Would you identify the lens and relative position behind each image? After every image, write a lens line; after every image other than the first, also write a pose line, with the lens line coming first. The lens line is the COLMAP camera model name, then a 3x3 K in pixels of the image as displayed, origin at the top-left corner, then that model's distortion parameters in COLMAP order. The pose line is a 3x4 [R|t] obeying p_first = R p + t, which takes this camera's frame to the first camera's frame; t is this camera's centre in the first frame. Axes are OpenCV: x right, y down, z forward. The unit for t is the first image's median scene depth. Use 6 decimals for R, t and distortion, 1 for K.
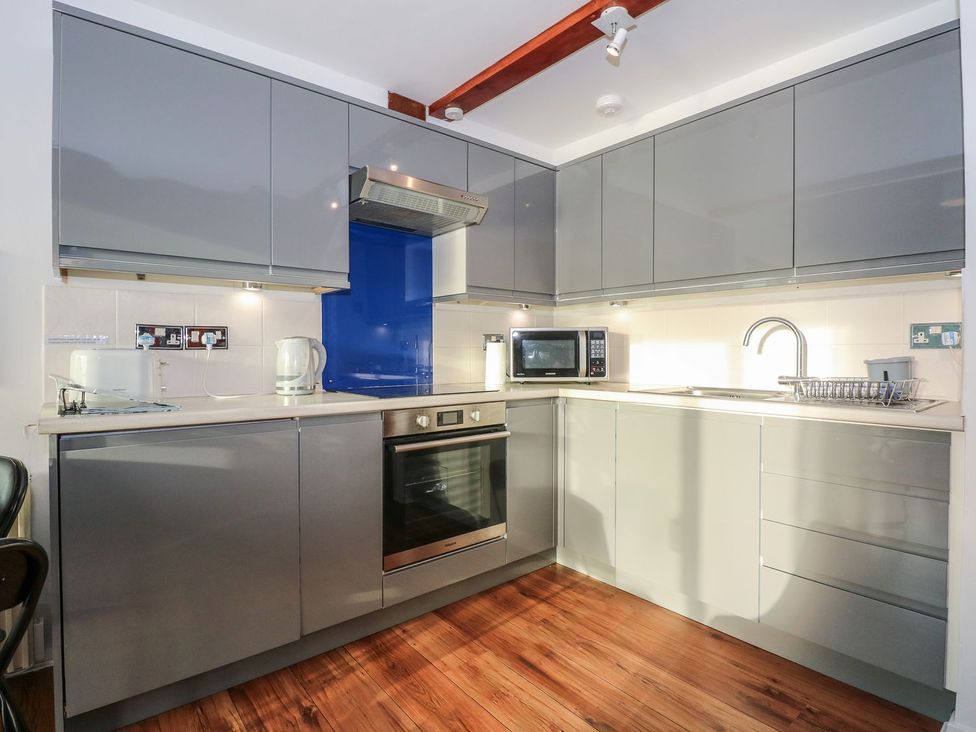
lens RADIAL K [[529.1, 0, 483.6], [0, 529.1, 360.9], [0, 0, 1]] dist [0.002082, -0.012776]
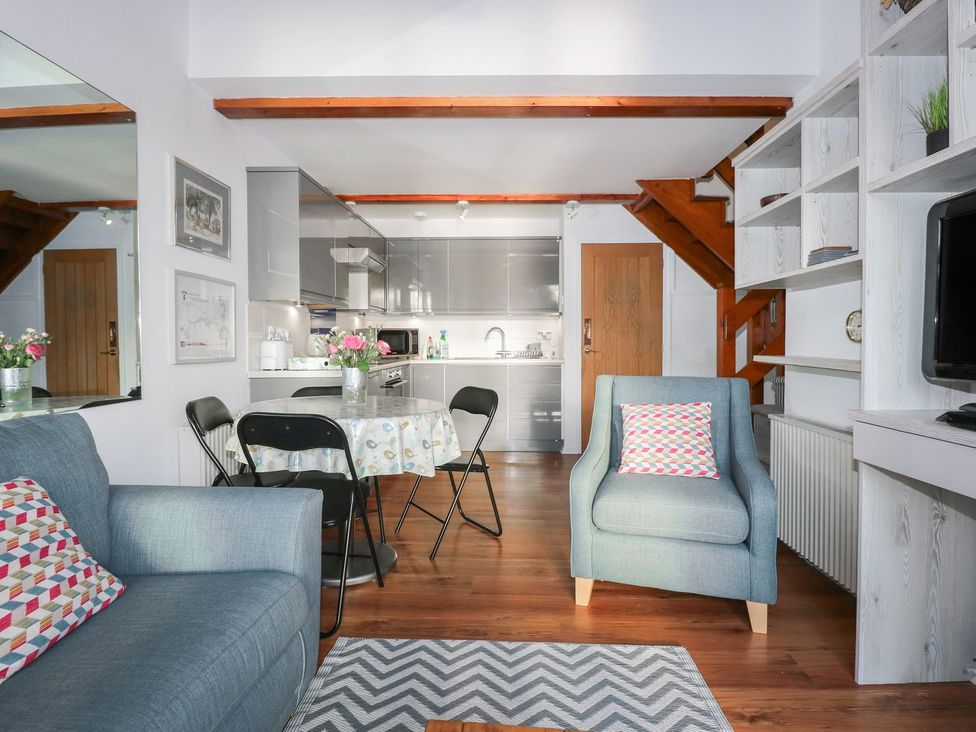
lens RADIAL K [[541.1, 0, 506.5], [0, 541.1, 360.6], [0, 0, 1]] dist [0.002542, -0.017256]
pose [[0.650163, -0.030084, 0.759199, -1.348303], [0.014753, 0.999527, 0.026973, 0.006949], [-0.759652, -0.006336, 0.650299, -0.685807]]
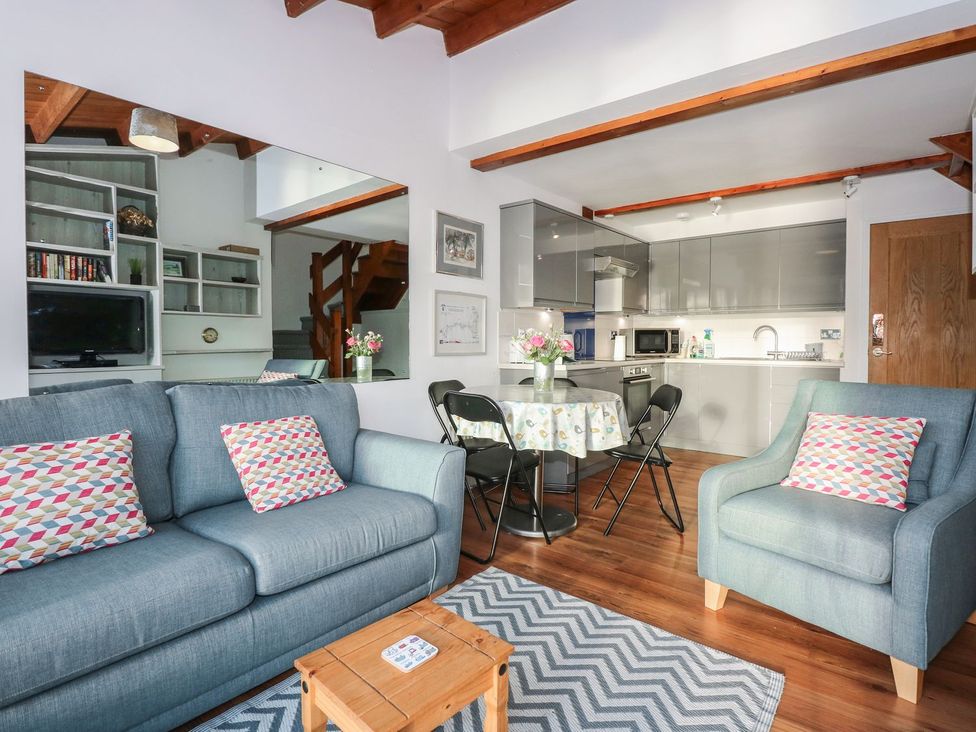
lens RADIAL K [[529.1, 0, 483.6], [0, 529.1, 360.9], [0, 0, 1]] dist [0.002082, -0.012776]
pose [[0.982036, -0.007979, 0.188525, -1.084673], [0.003482, 0.999702, 0.024173, 0.011287], [-0.188662, -0.023082, 0.981771, -1.020076]]
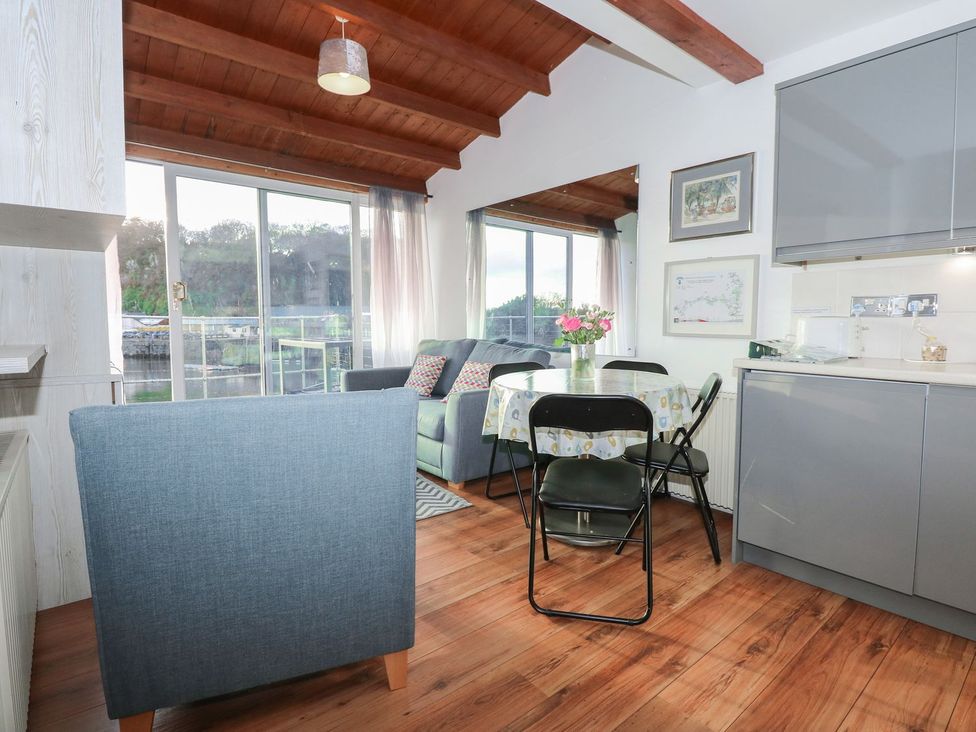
lens RADIAL K [[502.4, 0, 485.4], [0, 502.4, 364.1], [0, 0, 1]] dist [-0.000498, -0.014370]
pose [[-0.008913, 0.089179, -0.995976, 0.501877], [-0.007971, 0.995977, 0.089251, -0.008558], [0.999929, 0.008734, -0.008166, 0.134347]]
